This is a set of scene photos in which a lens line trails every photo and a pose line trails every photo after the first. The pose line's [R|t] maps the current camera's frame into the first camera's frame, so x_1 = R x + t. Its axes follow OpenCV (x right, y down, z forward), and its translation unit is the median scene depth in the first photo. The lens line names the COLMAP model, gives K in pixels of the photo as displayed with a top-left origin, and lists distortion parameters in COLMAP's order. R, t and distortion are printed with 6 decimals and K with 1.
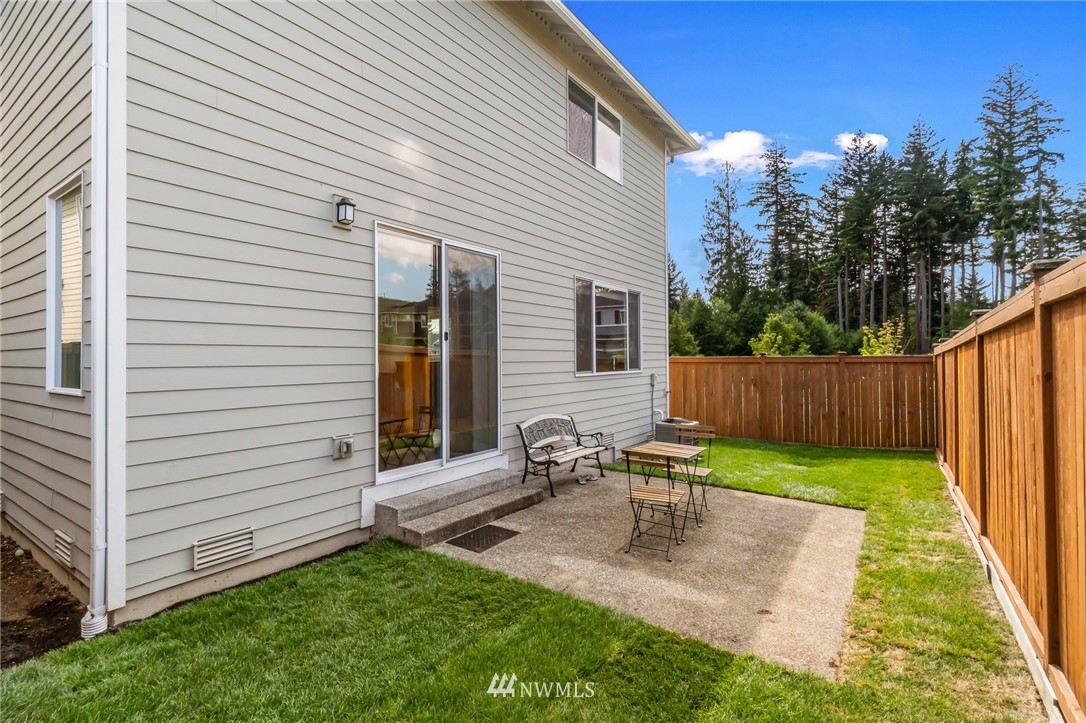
lens RADIAL K [[506.8, 0, 525.3], [0, 506.8, 350.6], [0, 0, 1]] dist [-0.001312, 0.000619]
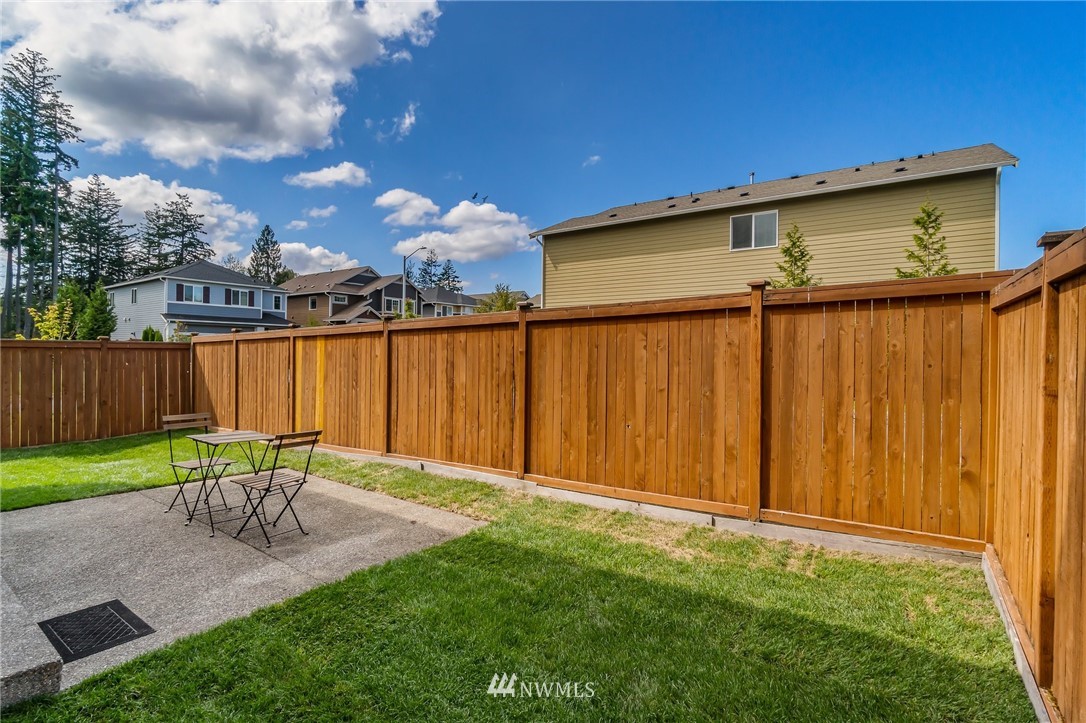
lens RADIAL K [[506.8, 0, 525.3], [0, 506.8, 350.6], [0, 0, 1]] dist [-0.001312, 0.000619]
pose [[0.022651, 0.007675, 0.999714, -0.716941], [-0.027997, 0.999583, -0.007039, 0.030614], [-0.999351, -0.027830, 0.022856, 0.512583]]
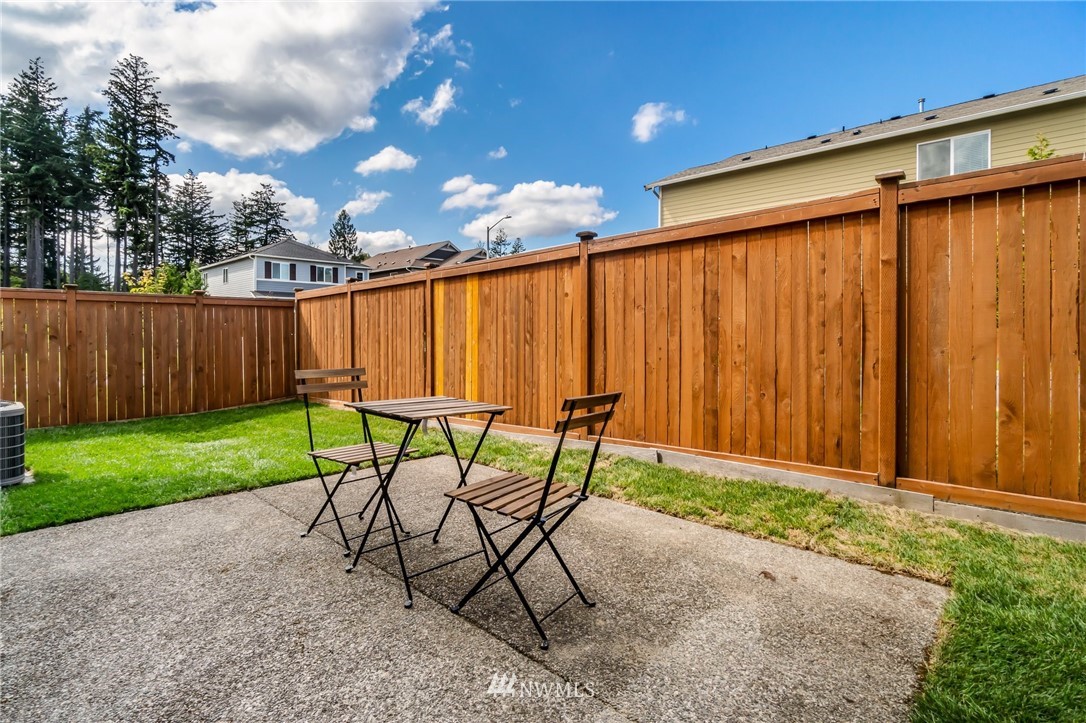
lens RADIAL K [[509.0, 0, 542.1], [0, 509.0, 330.5], [0, 0, 1]] dist [-0.000169, -0.000160]
pose [[0.122819, 0.004633, 0.992418, -0.219222], [-0.020131, 0.999795, -0.002176, 0.135082], [-0.992225, -0.019711, 0.122887, 0.946482]]
